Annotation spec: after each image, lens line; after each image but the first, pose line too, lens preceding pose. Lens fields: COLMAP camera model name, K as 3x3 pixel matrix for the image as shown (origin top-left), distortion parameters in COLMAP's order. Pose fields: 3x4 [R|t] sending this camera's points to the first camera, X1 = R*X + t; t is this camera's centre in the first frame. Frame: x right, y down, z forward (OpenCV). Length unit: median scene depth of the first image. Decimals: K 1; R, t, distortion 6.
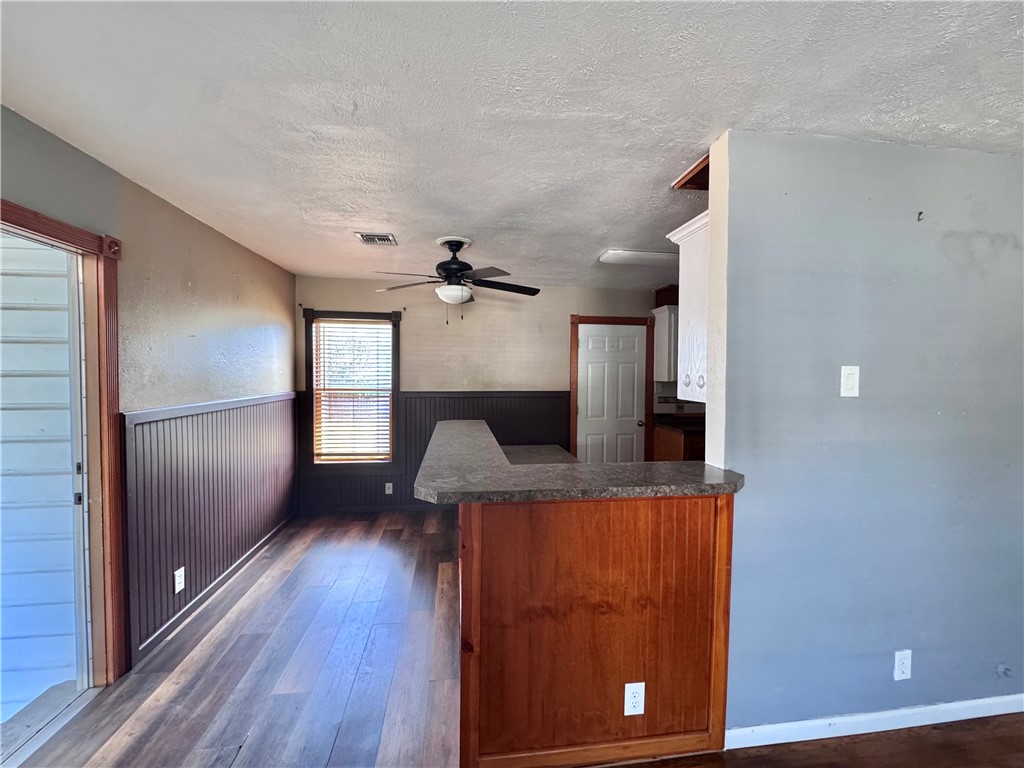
lens RADIAL K [[408.0, 0, 511.2], [0, 408.0, 384.9], [0, 0, 1]] dist [-0.003308, -0.000321]
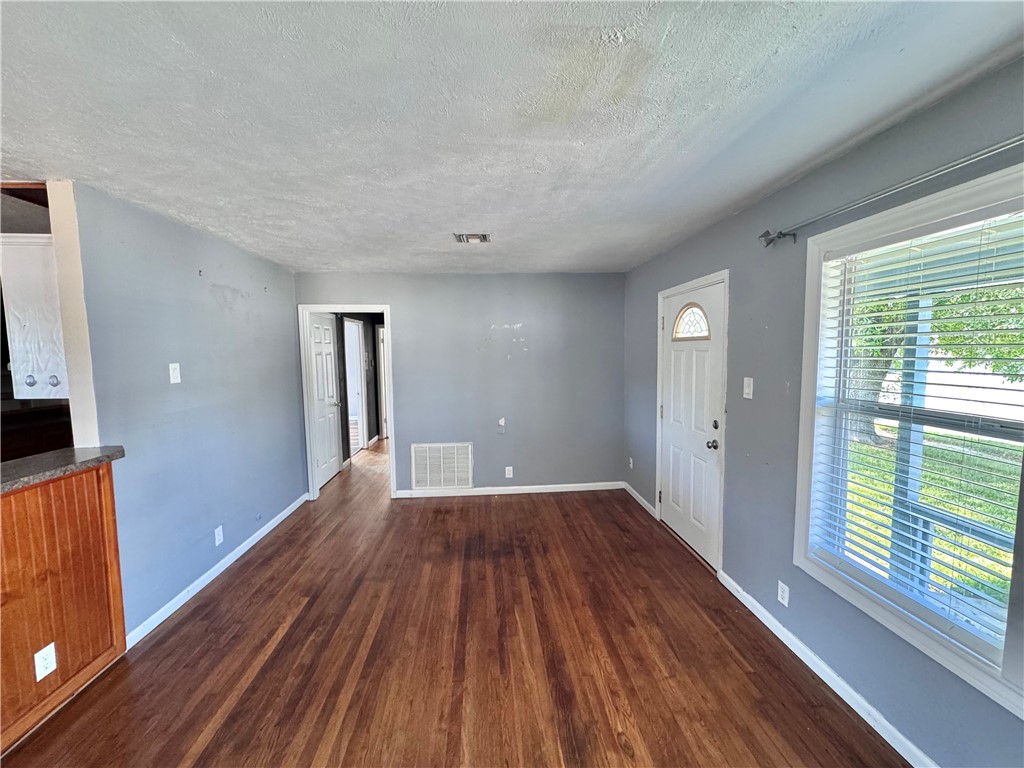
lens RADIAL K [[408.0, 0, 511.2], [0, 408.0, 384.9], [0, 0, 1]] dist [-0.003308, -0.000321]
pose [[0.062074, -0.088442, 0.994145, -0.674463], [0.041172, 0.995445, 0.085987, -0.047352], [-0.997222, 0.035594, 0.065432, -0.405272]]
